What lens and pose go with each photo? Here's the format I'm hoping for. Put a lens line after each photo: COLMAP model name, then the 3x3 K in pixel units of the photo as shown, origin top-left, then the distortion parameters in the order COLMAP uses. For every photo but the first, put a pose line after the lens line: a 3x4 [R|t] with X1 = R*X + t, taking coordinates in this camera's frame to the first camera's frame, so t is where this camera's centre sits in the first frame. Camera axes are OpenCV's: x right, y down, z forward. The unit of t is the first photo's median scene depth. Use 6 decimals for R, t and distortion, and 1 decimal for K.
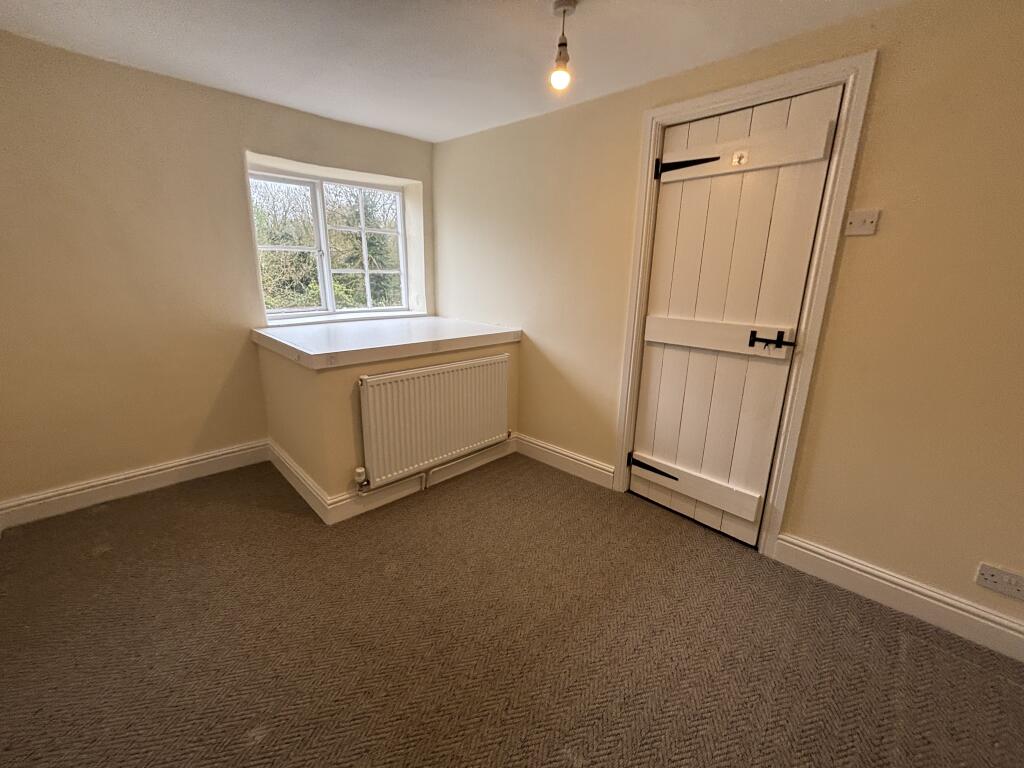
lens RADIAL K [[410.5, 0, 510.4], [0, 410.5, 382.0], [0, 0, 1]] dist [0.001311, 0.000054]
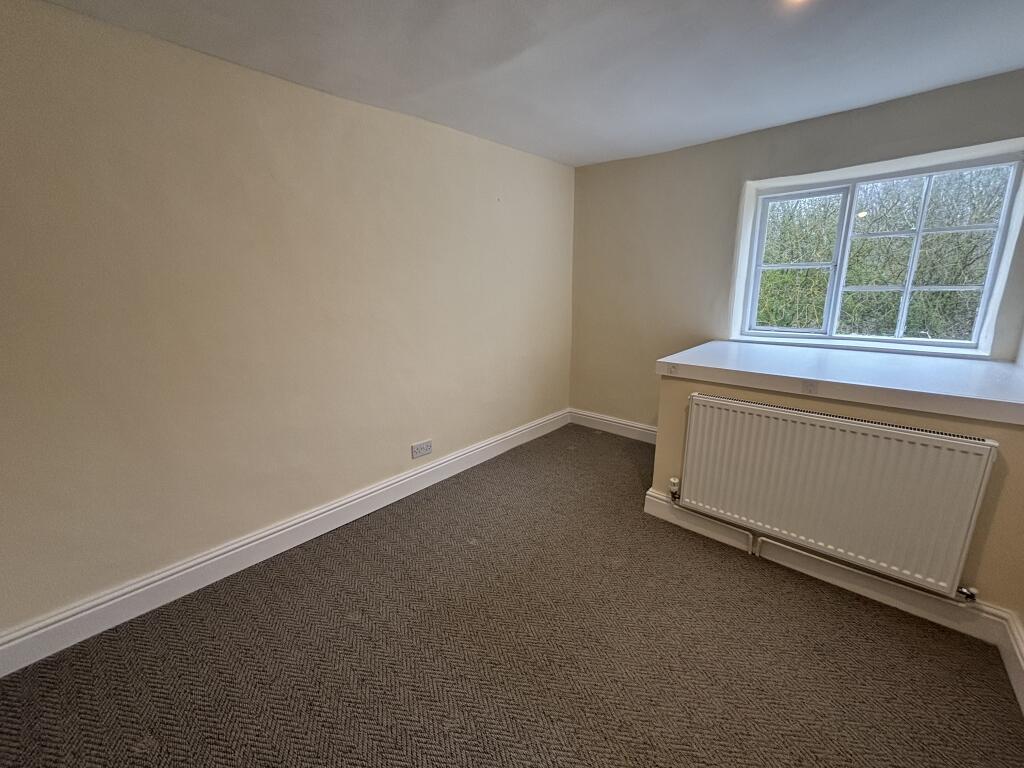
lens RADIAL K [[410.5, 0, 510.4], [0, 410.5, 382.0], [0, 0, 1]] dist [0.001311, 0.000054]
pose [[0.056572, 0.207608, -0.976575, 0.473596], [-0.252019, 0.949436, 0.187239, -0.090792], [0.966067, 0.235523, 0.106033, 0.366054]]
